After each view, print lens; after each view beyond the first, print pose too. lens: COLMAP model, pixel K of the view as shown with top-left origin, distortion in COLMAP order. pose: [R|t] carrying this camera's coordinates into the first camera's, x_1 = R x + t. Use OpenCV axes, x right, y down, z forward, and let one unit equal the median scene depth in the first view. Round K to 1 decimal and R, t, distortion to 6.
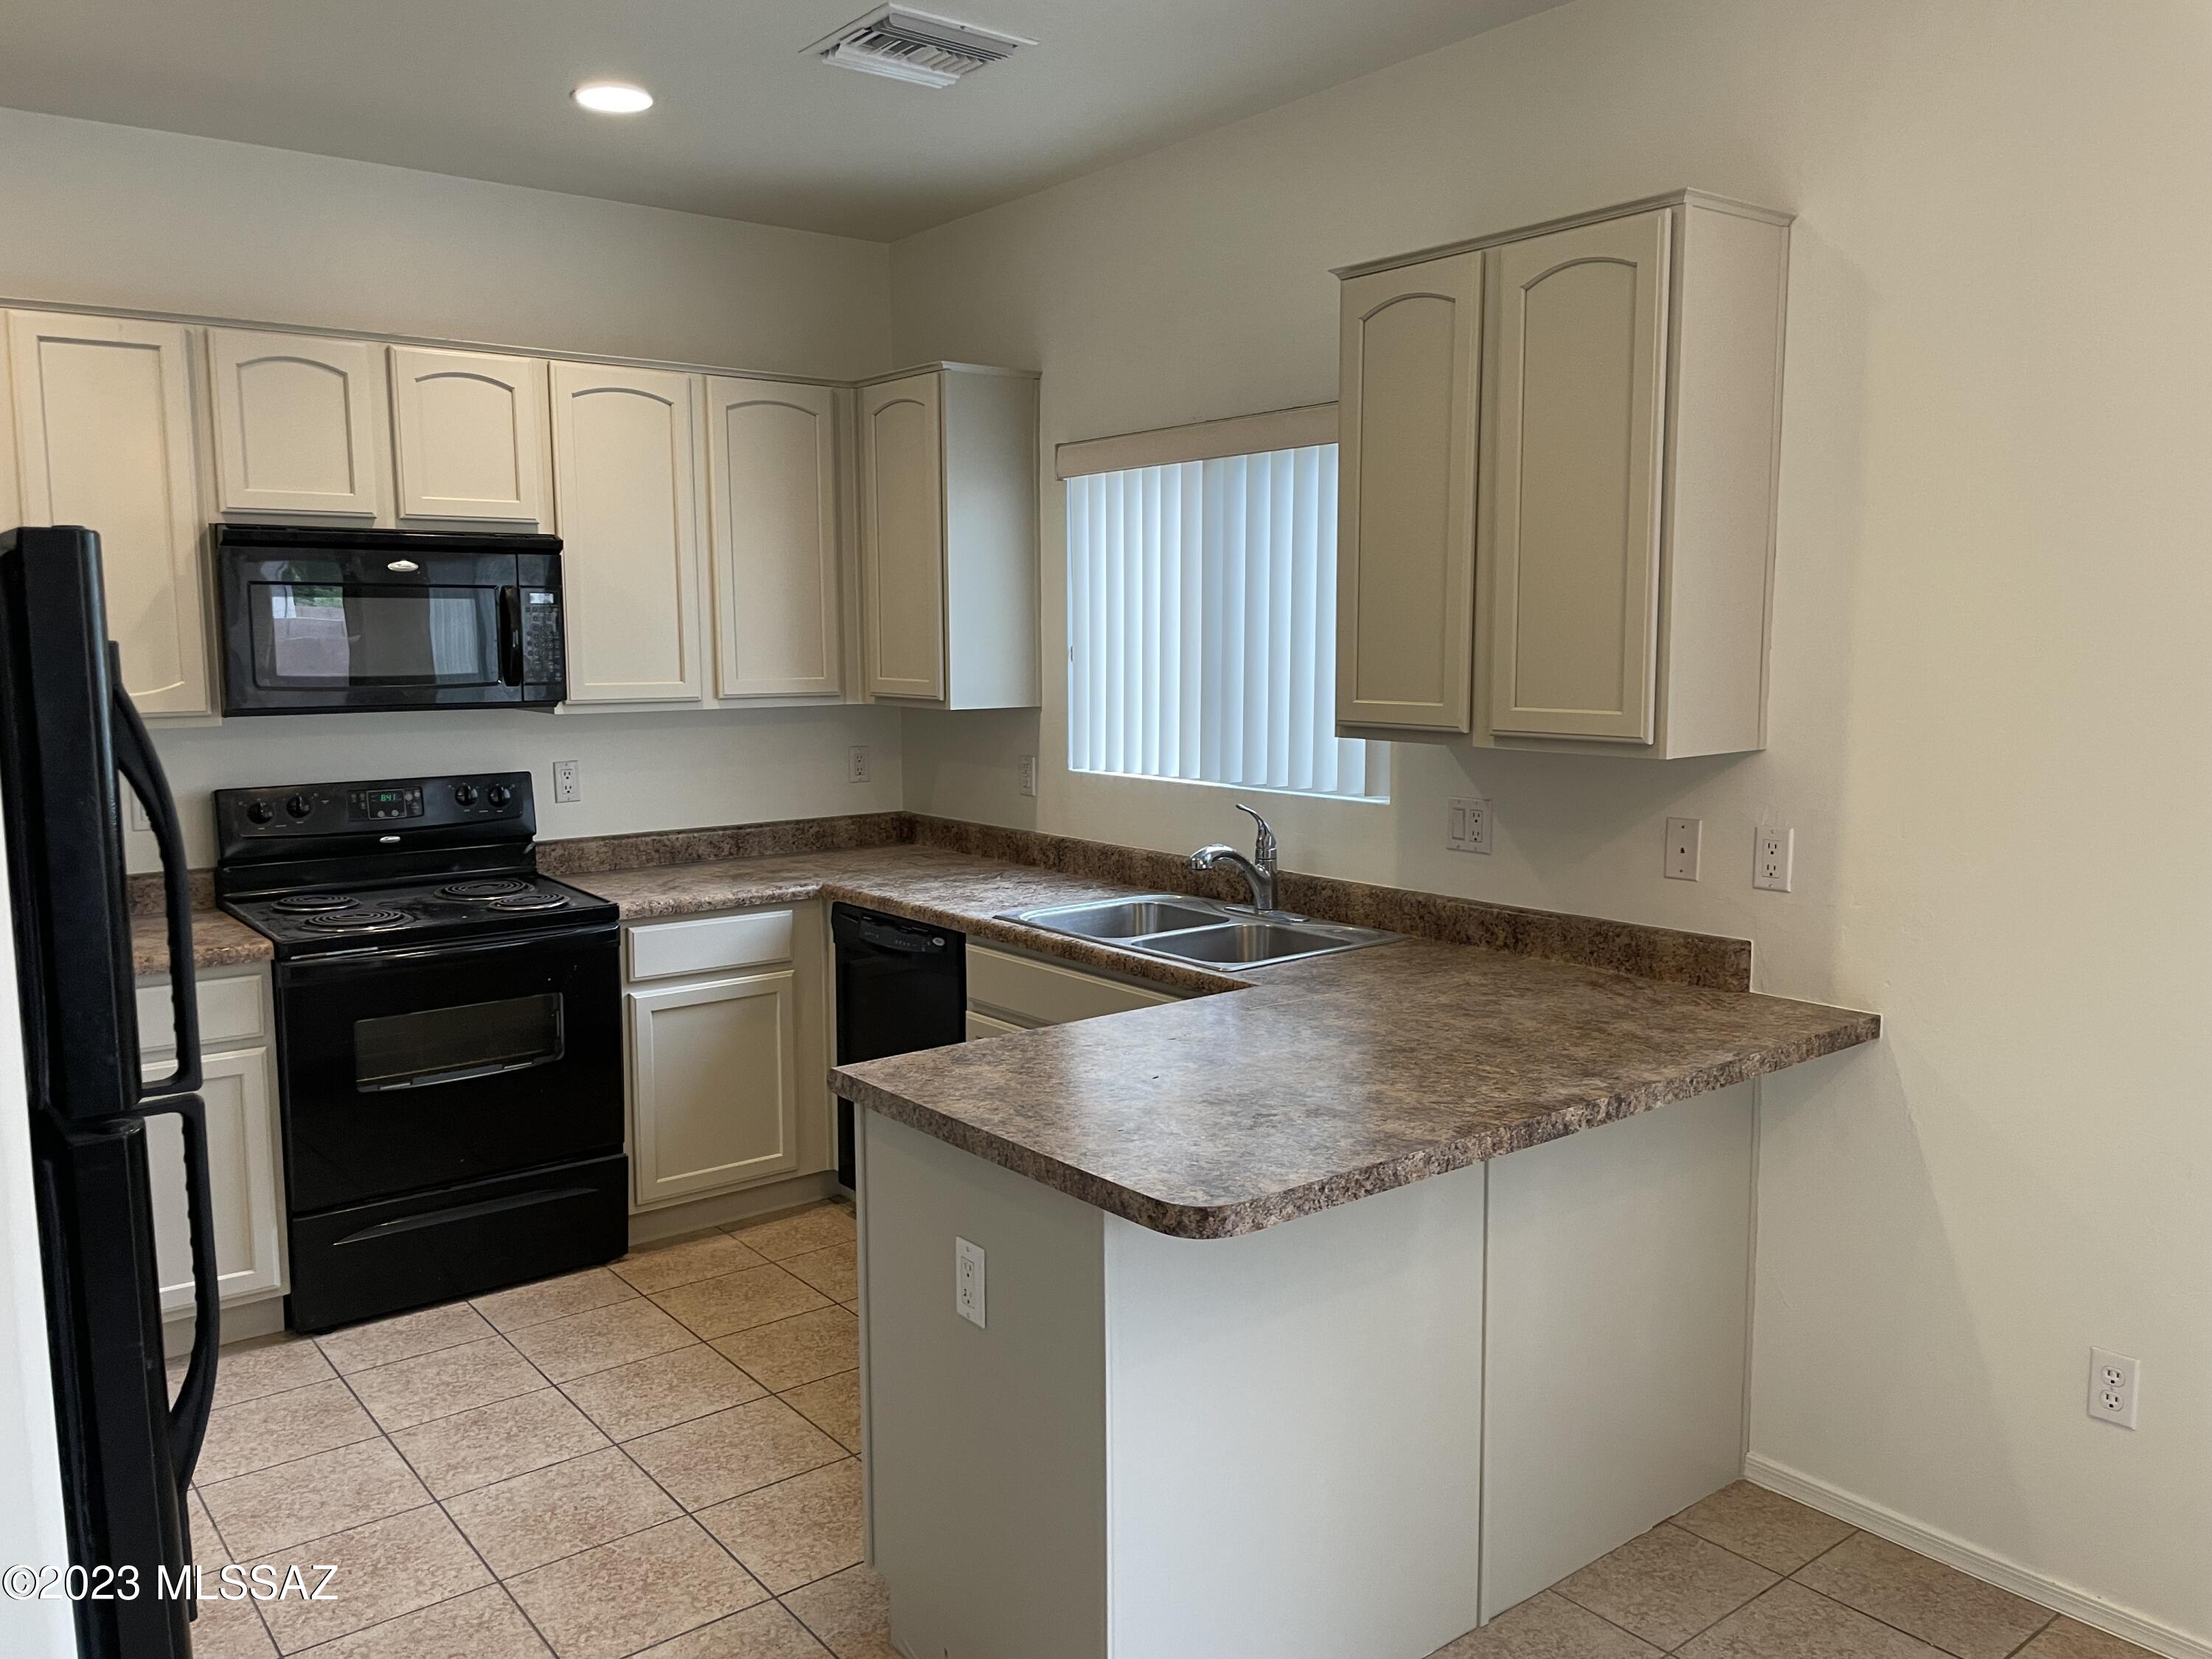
lens RADIAL K [[1669.9, 0, 1108.4], [0, 1669.9, 840.8], [0, 0, 1]] dist [0.088948, -0.111615]
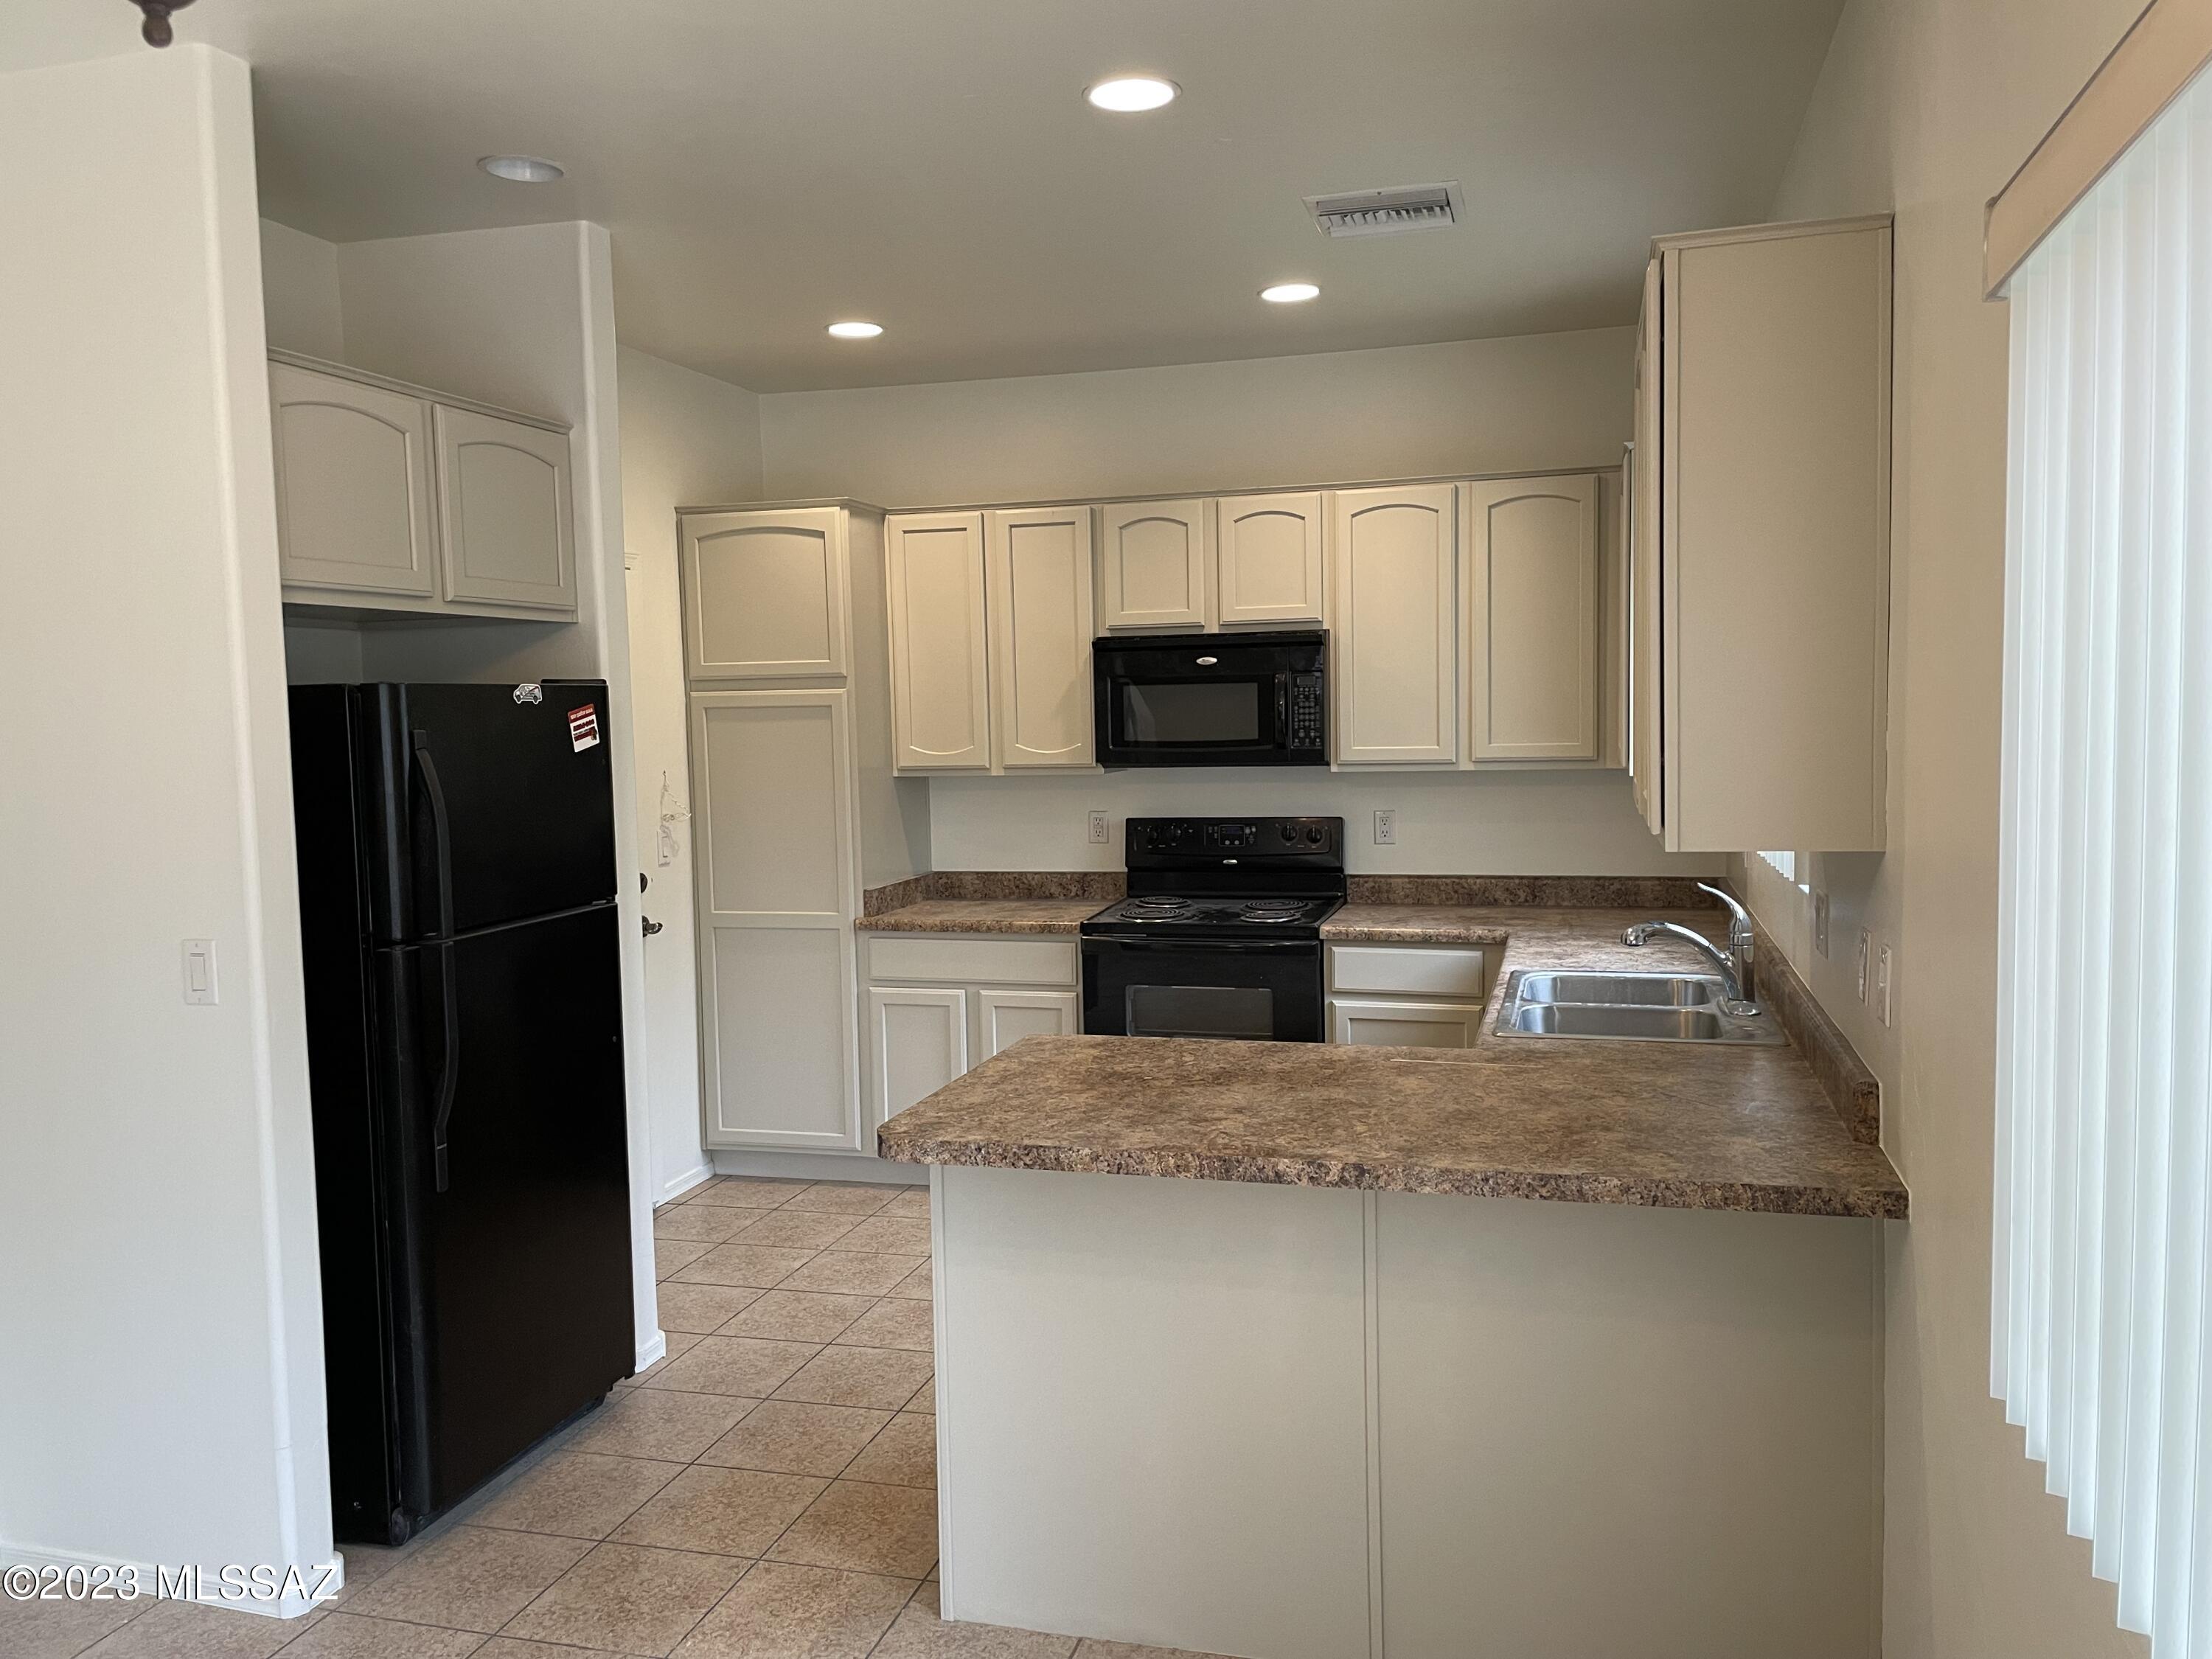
lens RADIAL K [[1669.9, 0, 1107.6], [0, 1669.9, 832.3], [0, 0, 1]] dist [0.088948, -0.111615]
pose [[0.587307, 0.056907, -0.807361, 0.646201], [-0.084211, 0.996408, 0.008974, -0.030883], [0.804972, 0.062718, 0.589989, 0.156648]]
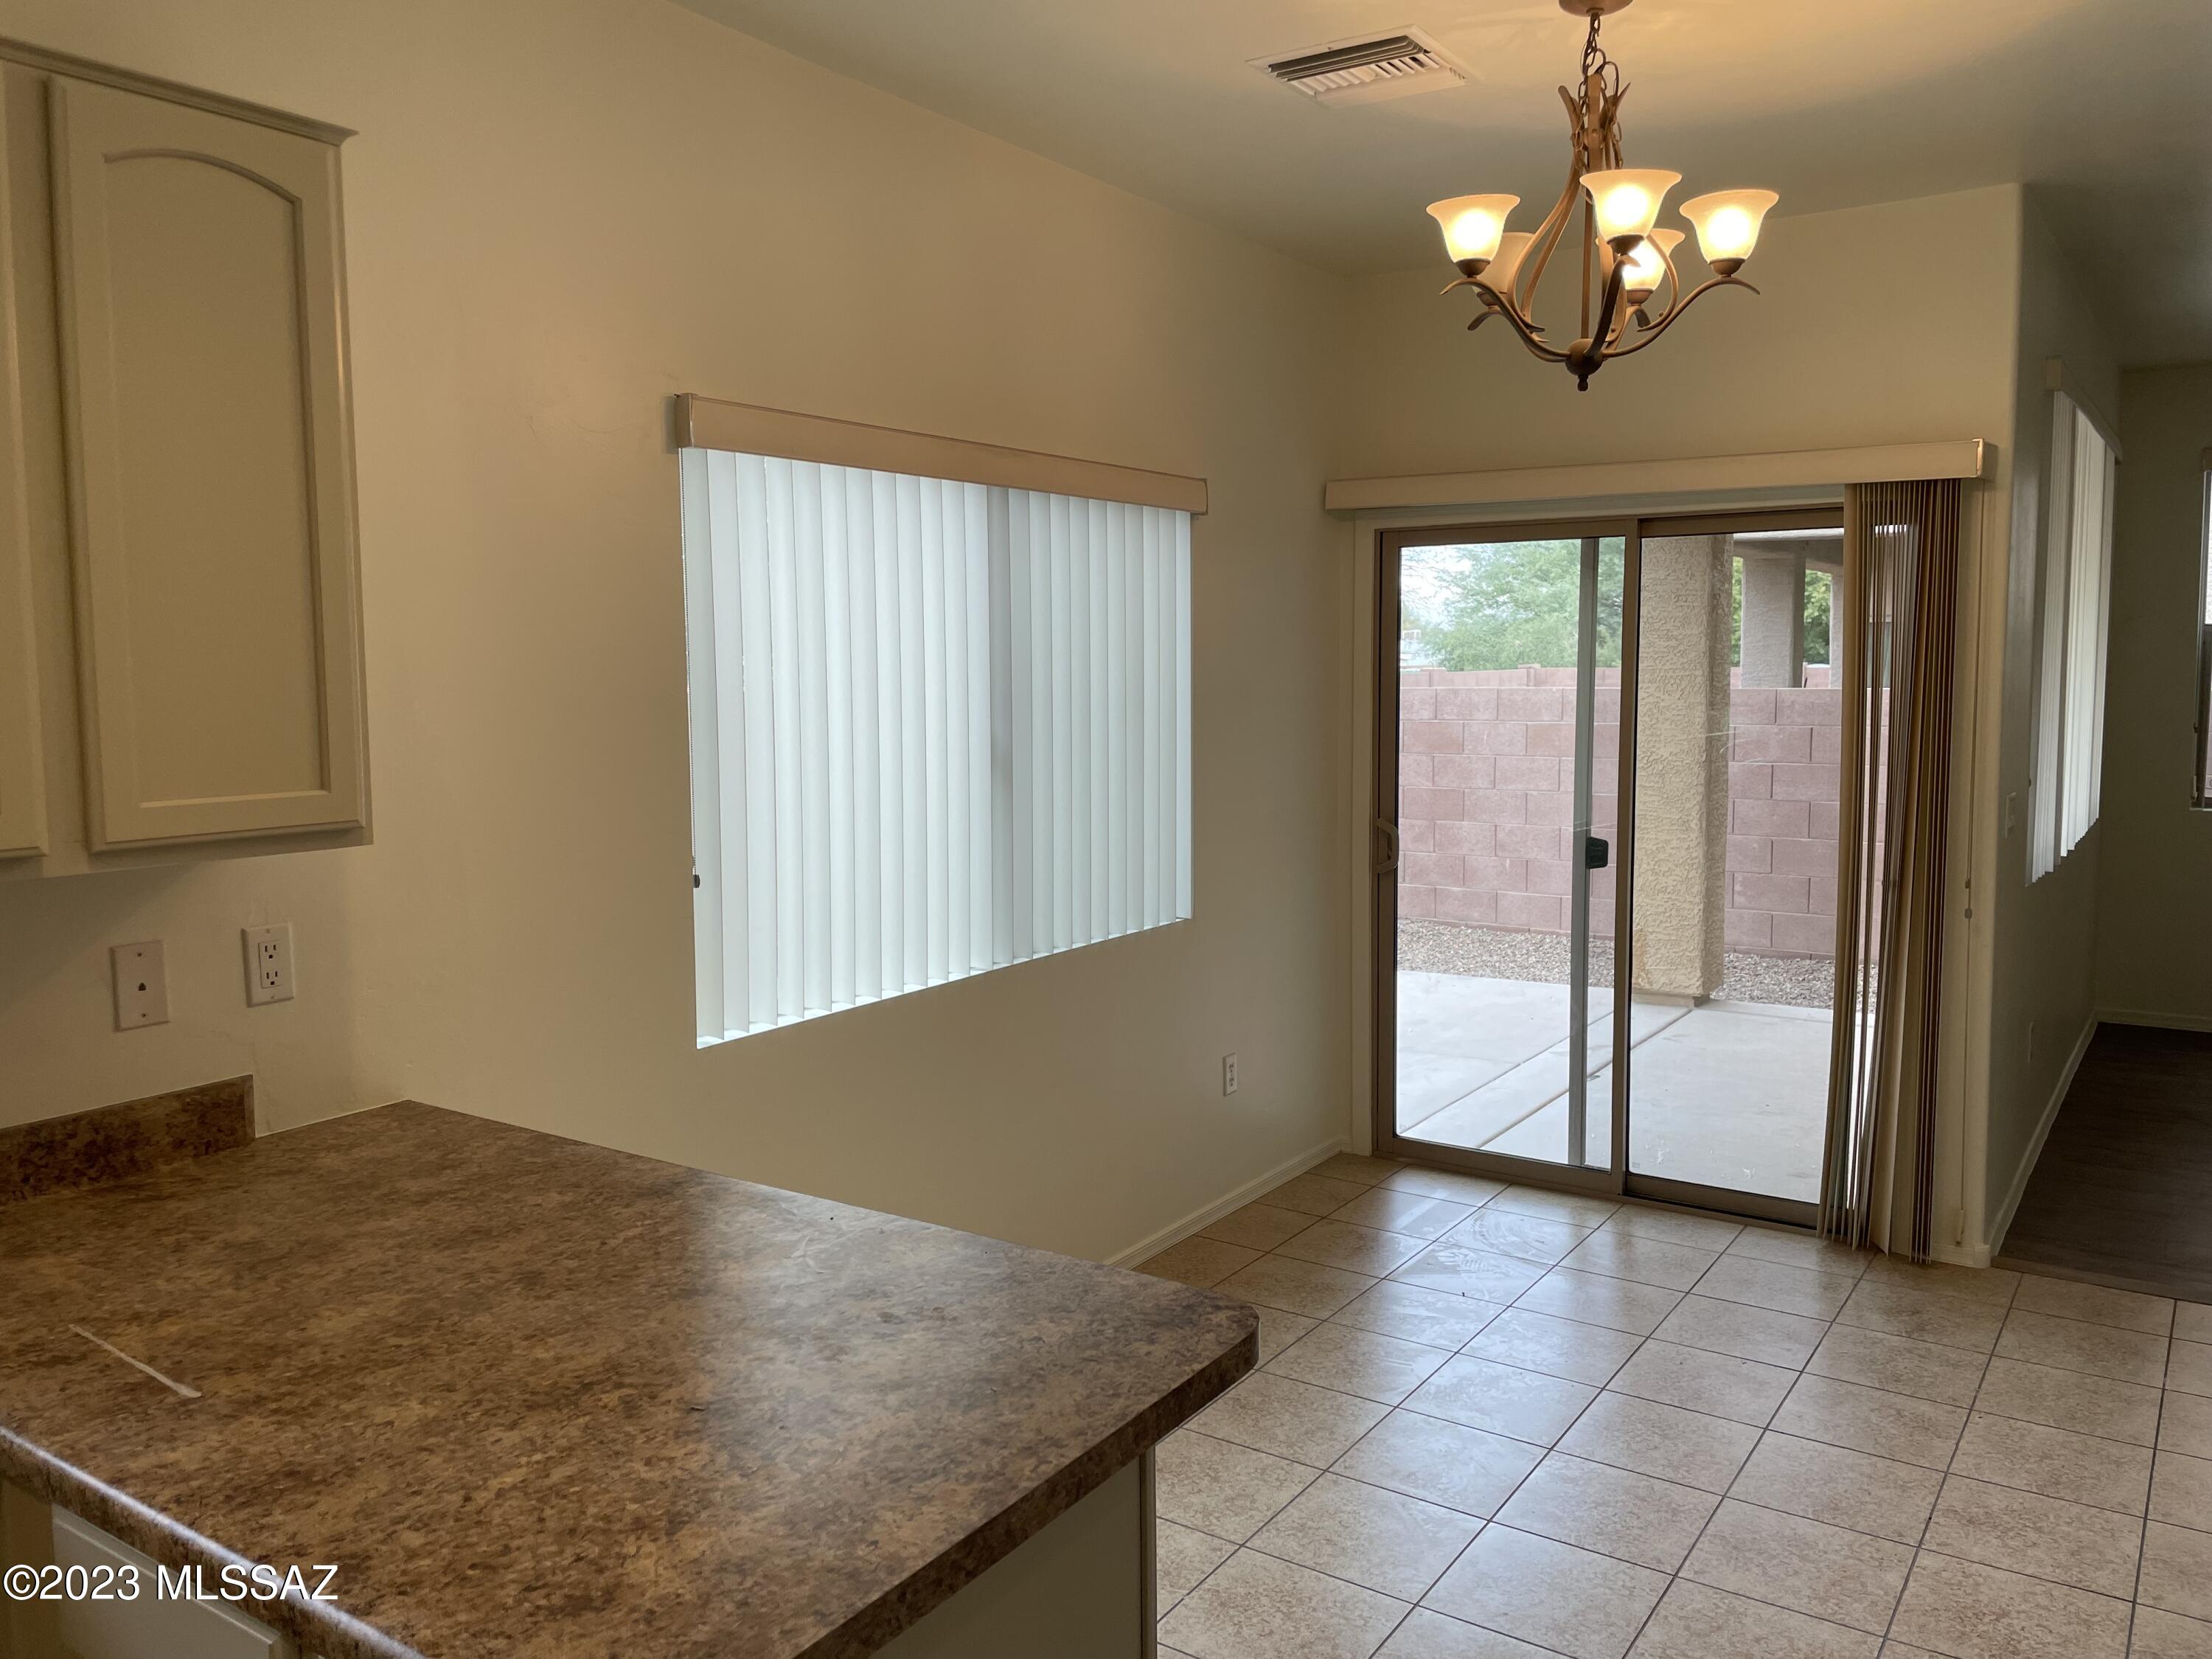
lens RADIAL K [[1669.9, 0, 1095.2], [0, 1669.9, 812.0], [0, 0, 1]] dist [0.088948, -0.111615]
pose [[-0.313673, -0.088991, 0.945352, -0.391853], [0.119431, 0.983994, 0.132257, -0.095671], [-0.941990, 0.154390, -0.298024, 0.662226]]
